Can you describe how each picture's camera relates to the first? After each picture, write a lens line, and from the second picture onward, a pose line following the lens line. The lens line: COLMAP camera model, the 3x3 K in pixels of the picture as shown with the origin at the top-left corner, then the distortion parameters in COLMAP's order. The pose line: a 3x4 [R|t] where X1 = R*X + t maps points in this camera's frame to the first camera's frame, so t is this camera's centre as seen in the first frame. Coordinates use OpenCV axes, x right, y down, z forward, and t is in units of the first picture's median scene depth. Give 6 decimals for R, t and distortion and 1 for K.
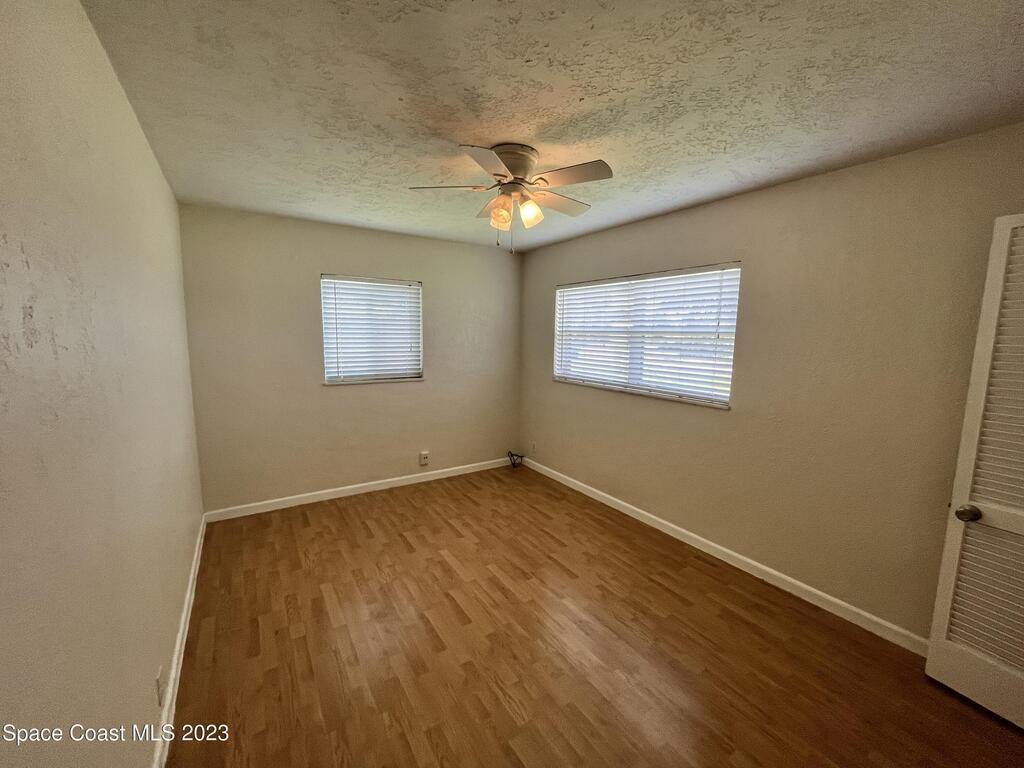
lens RADIAL K [[413.4, 0, 512.3], [0, 413.4, 384.7], [0, 0, 1]] dist [0.001442, 0.000294]
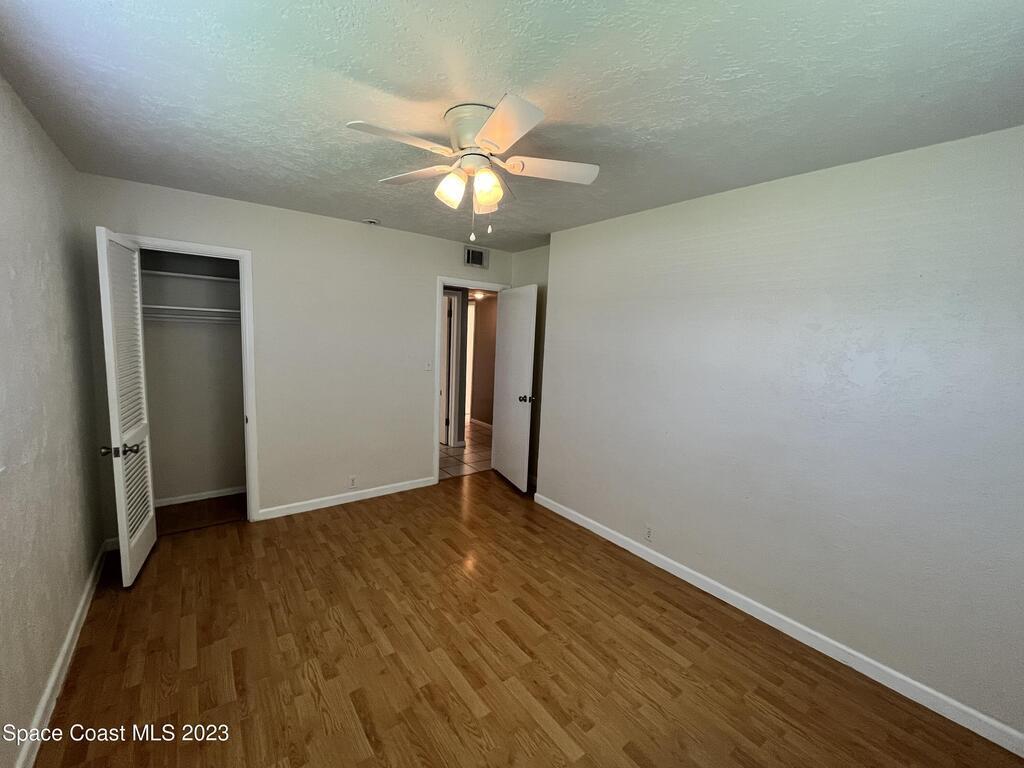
lens RADIAL K [[413.4, 0, 511.9], [0, 413.4, 384.9], [0, 0, 1]] dist [0.001442, 0.000294]
pose [[-0.995319, -0.046460, -0.084743, -0.022245], [-0.065390, 0.969422, 0.236526, -0.216327], [0.071163, 0.240961, -0.967922, 1.685940]]
